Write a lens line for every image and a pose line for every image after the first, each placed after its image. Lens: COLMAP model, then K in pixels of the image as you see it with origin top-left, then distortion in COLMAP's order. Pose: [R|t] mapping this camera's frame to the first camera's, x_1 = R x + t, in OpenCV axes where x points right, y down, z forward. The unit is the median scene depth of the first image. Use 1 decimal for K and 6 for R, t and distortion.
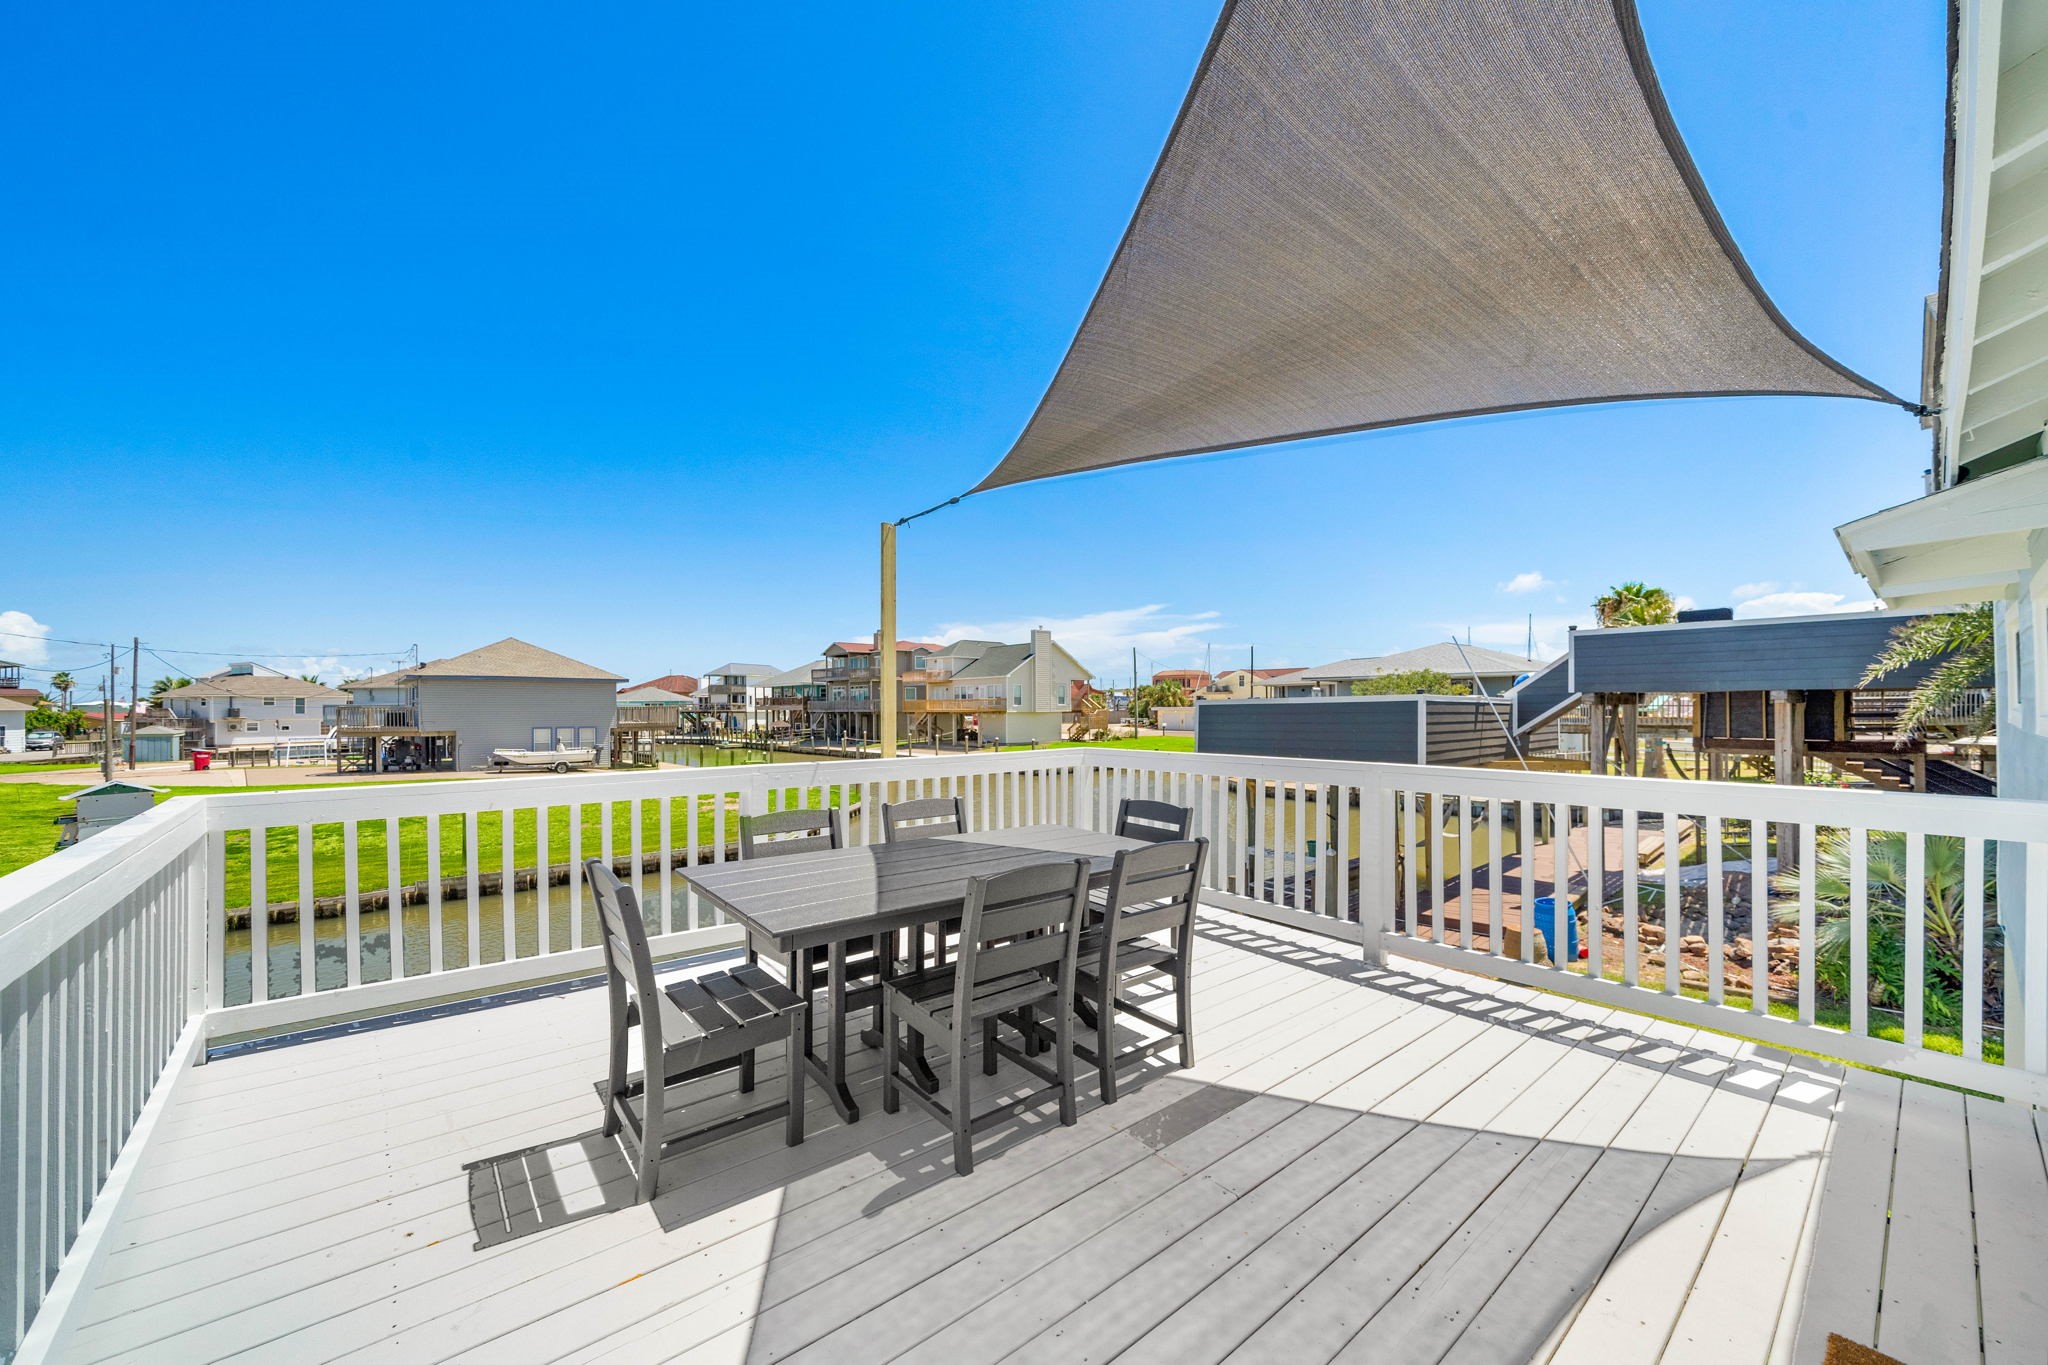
lens RADIAL K [[764.9, 0, 1024.0], [0, 764.9, 682.5], [0, 0, 1]] dist [-0.001639, -0.000079]
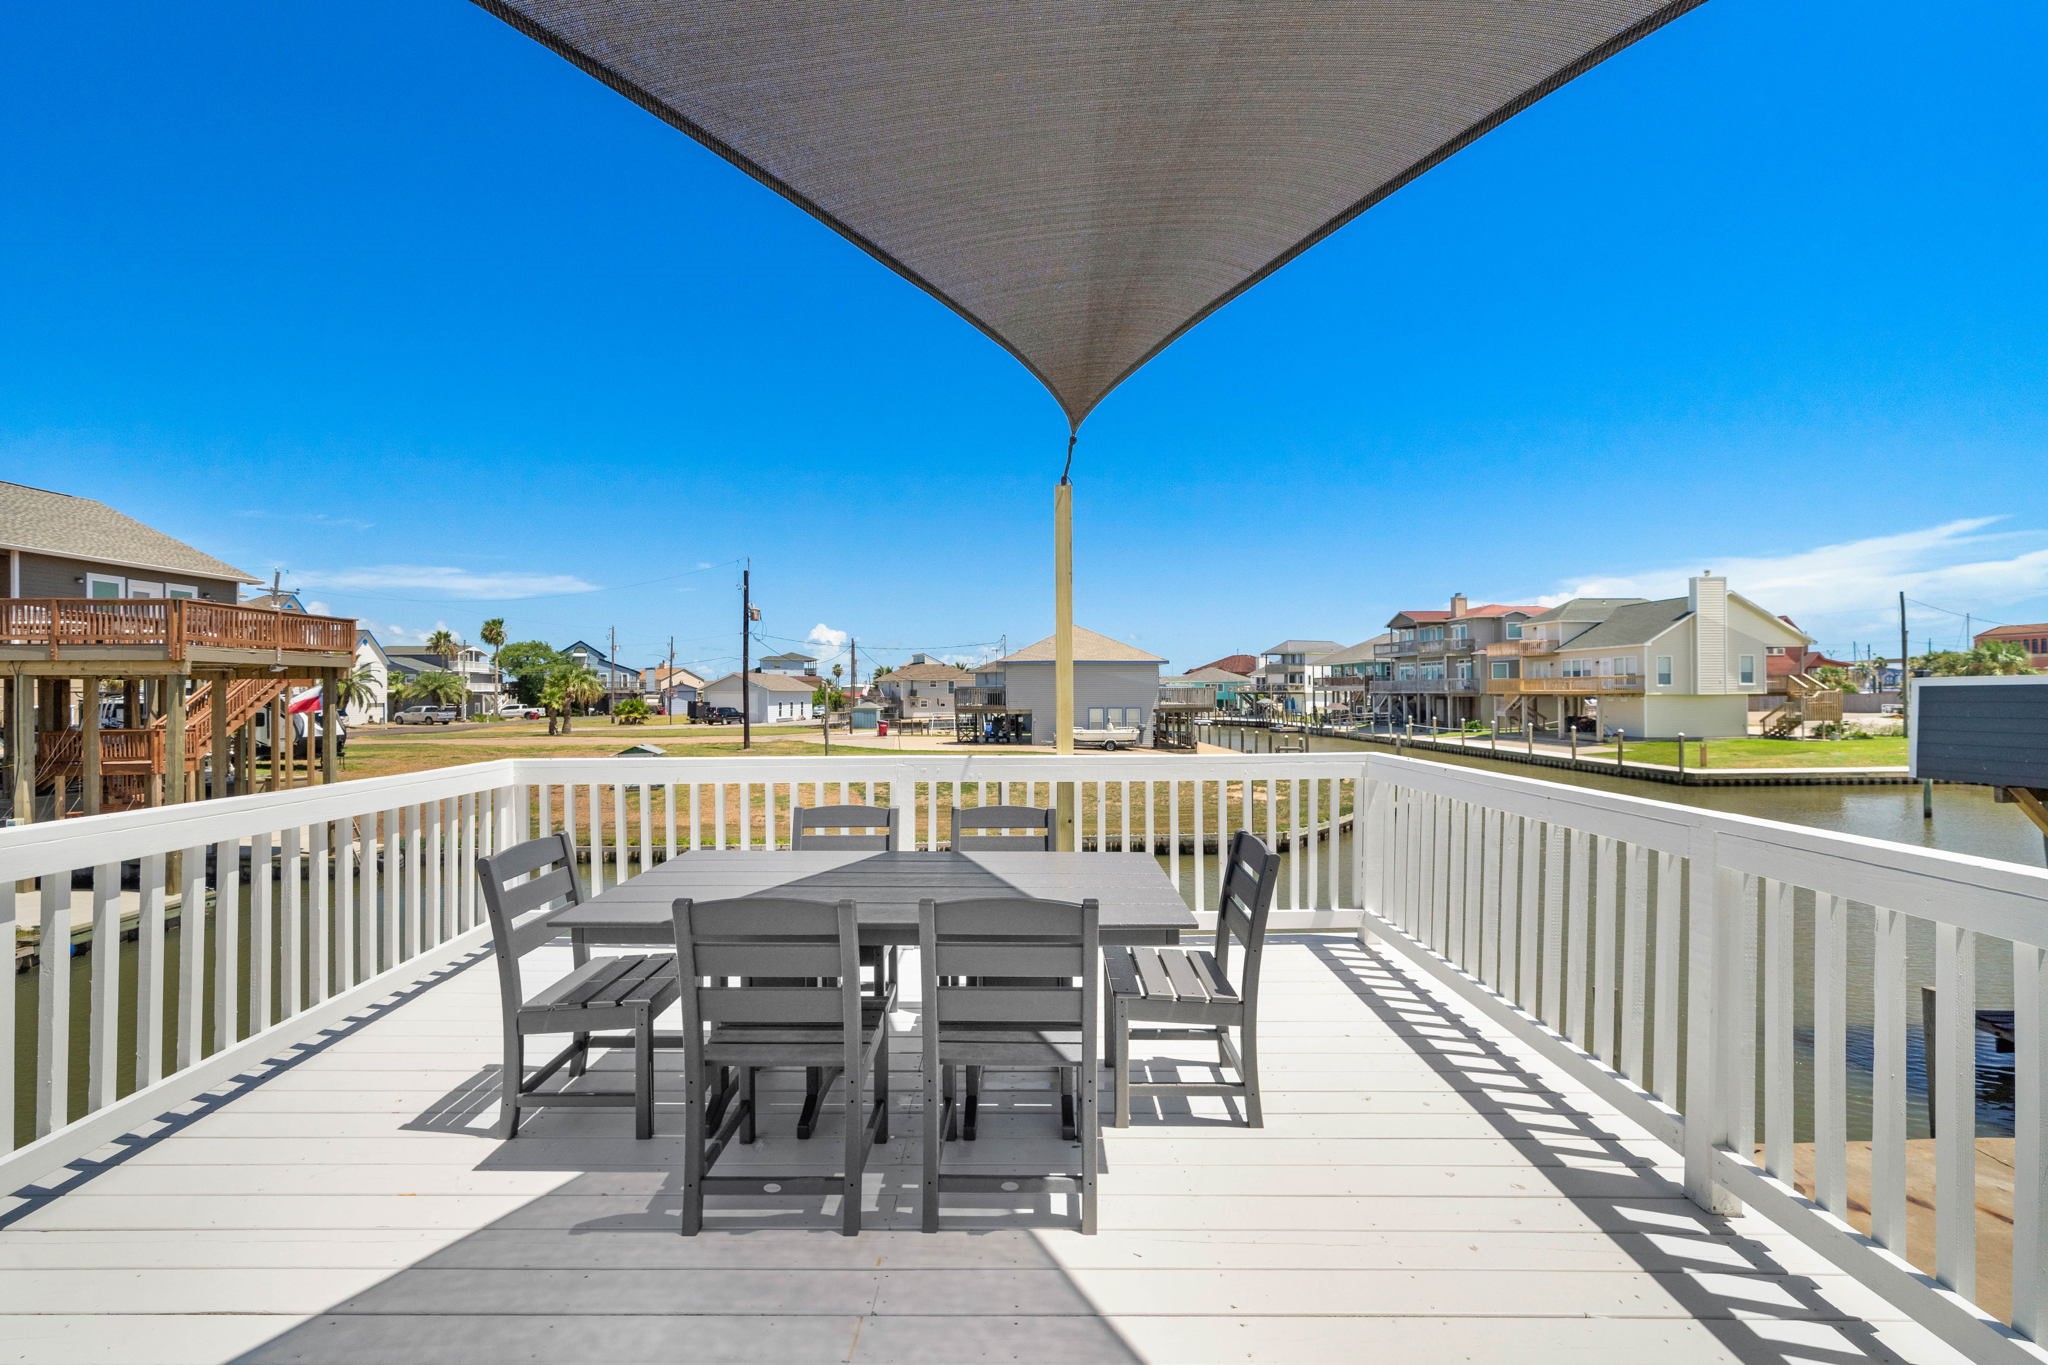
lens RADIAL K [[837.9, 0, 1024.0], [0, 837.9, 682.5], [0, 0, 1]] dist [-0.003076, -0.000112]
pose [[0.770694, -0.005399, -0.637182, 0.027124], [0.022149, 0.999587, 0.018321, -0.000096], [0.636820, -0.028233, 0.770495, 0.016866]]
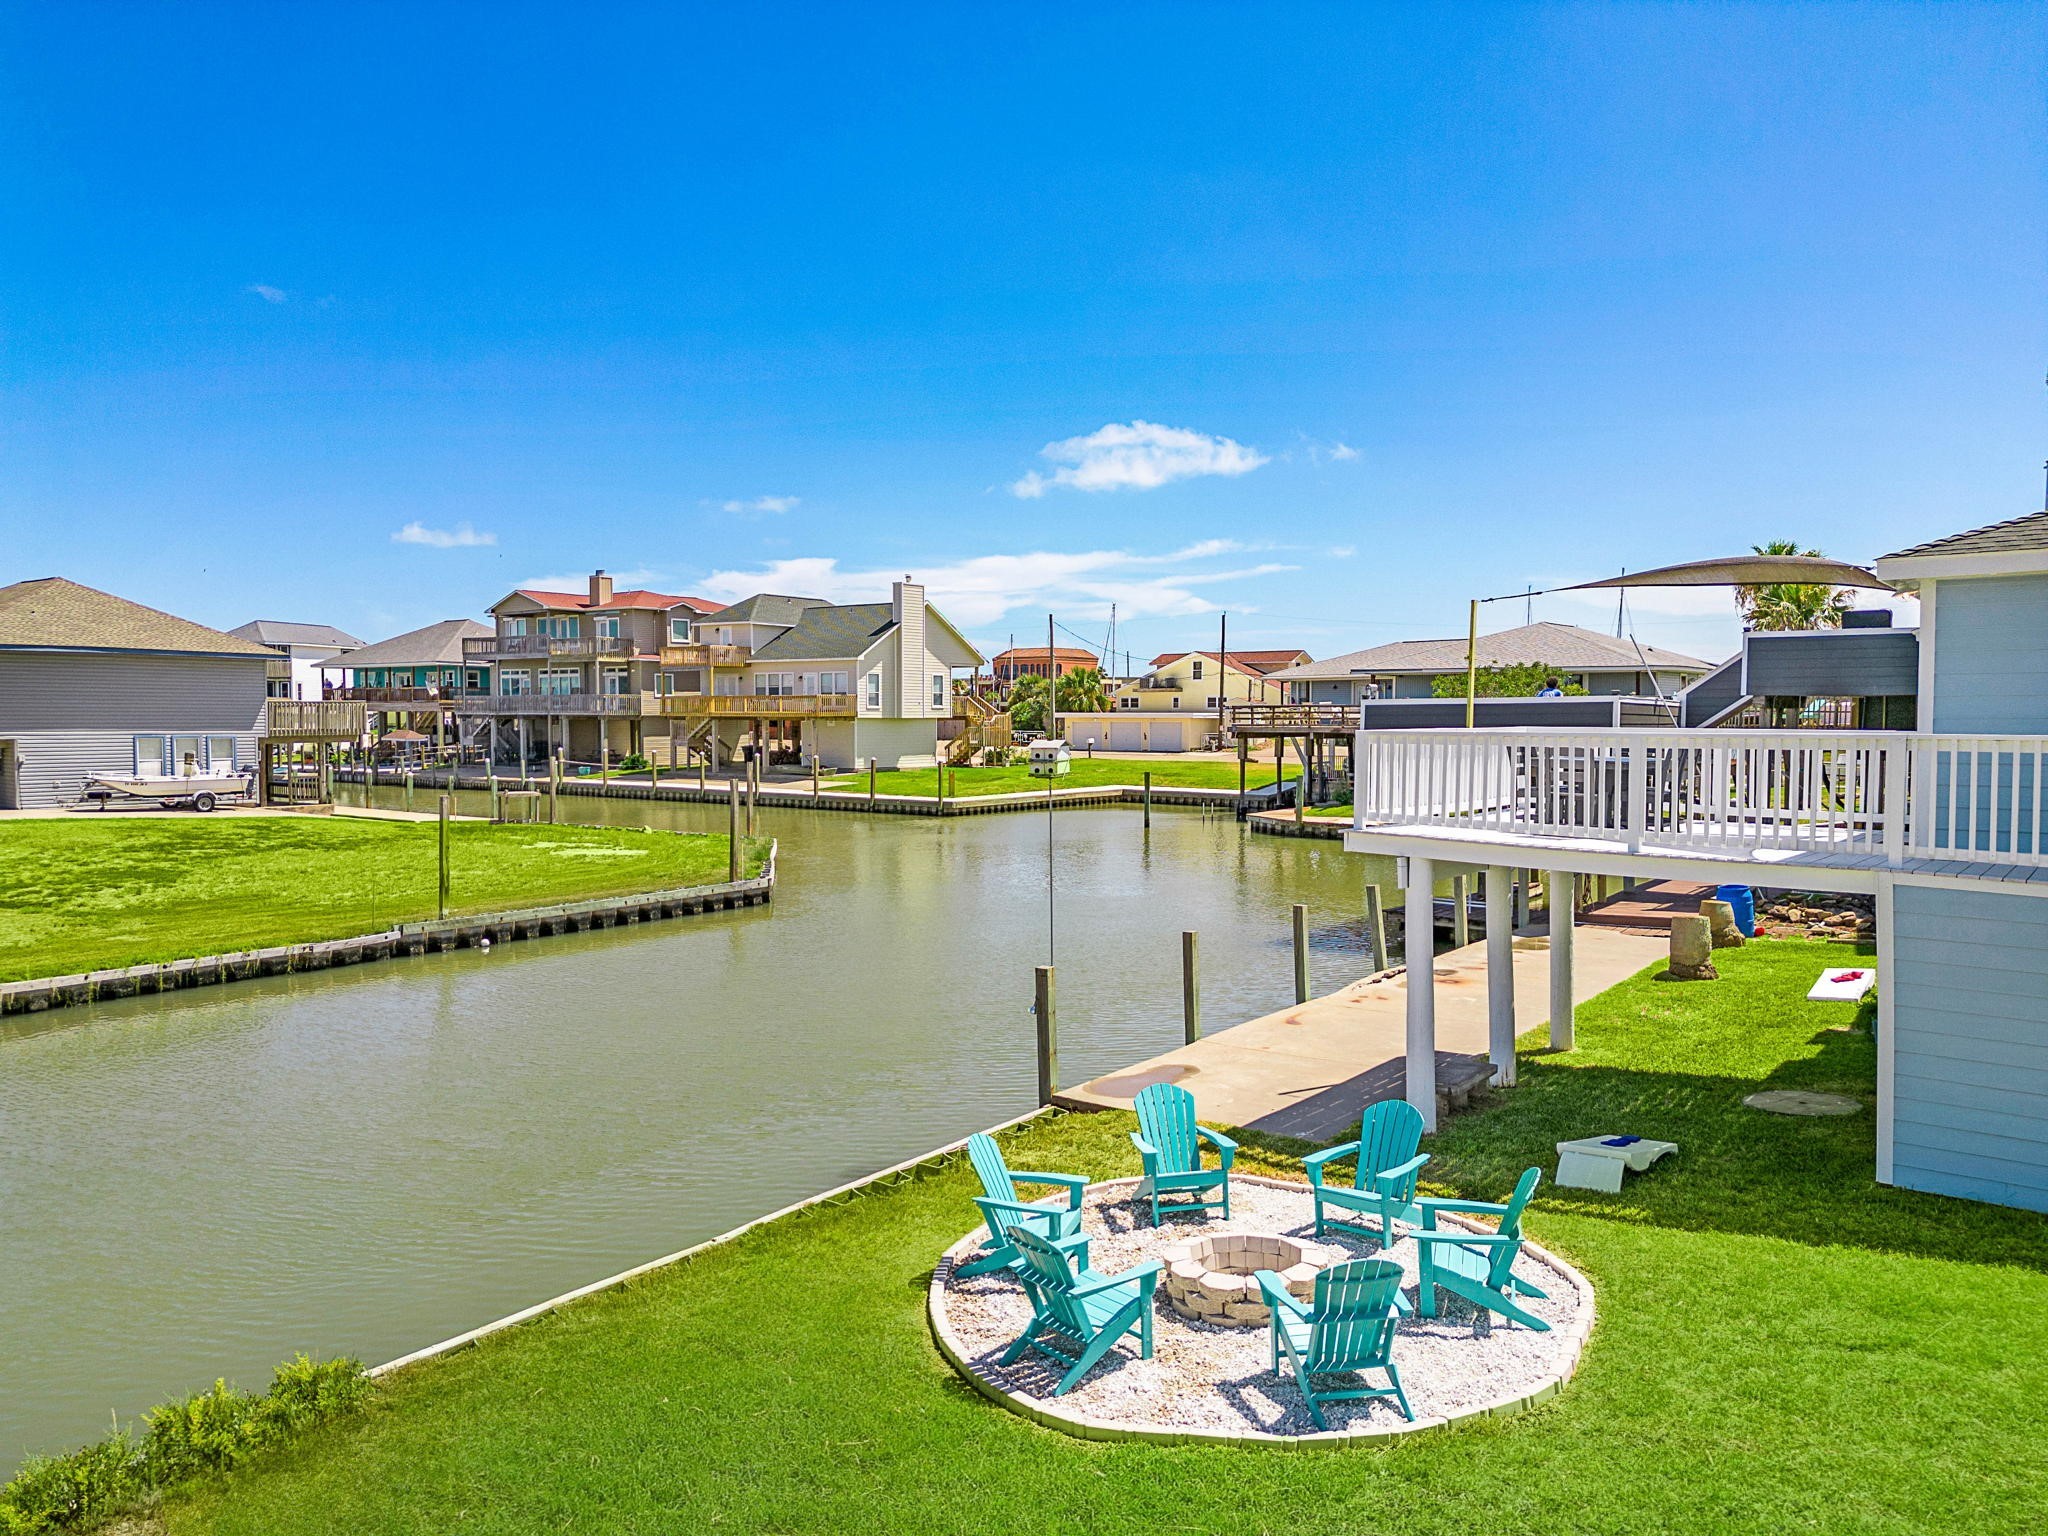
lens RADIAL K [[1448.7, 0, 1024.0], [0, 1448.7, 768.0], [0, 0, 1]] dist [0.069122, -0.071187]
pose [[0.975221, 0.000978, 0.221231, -0.141604], [-0.016258, 0.997603, 0.067259, -0.001358], [-0.220635, -0.069189, 0.972899, -0.148673]]
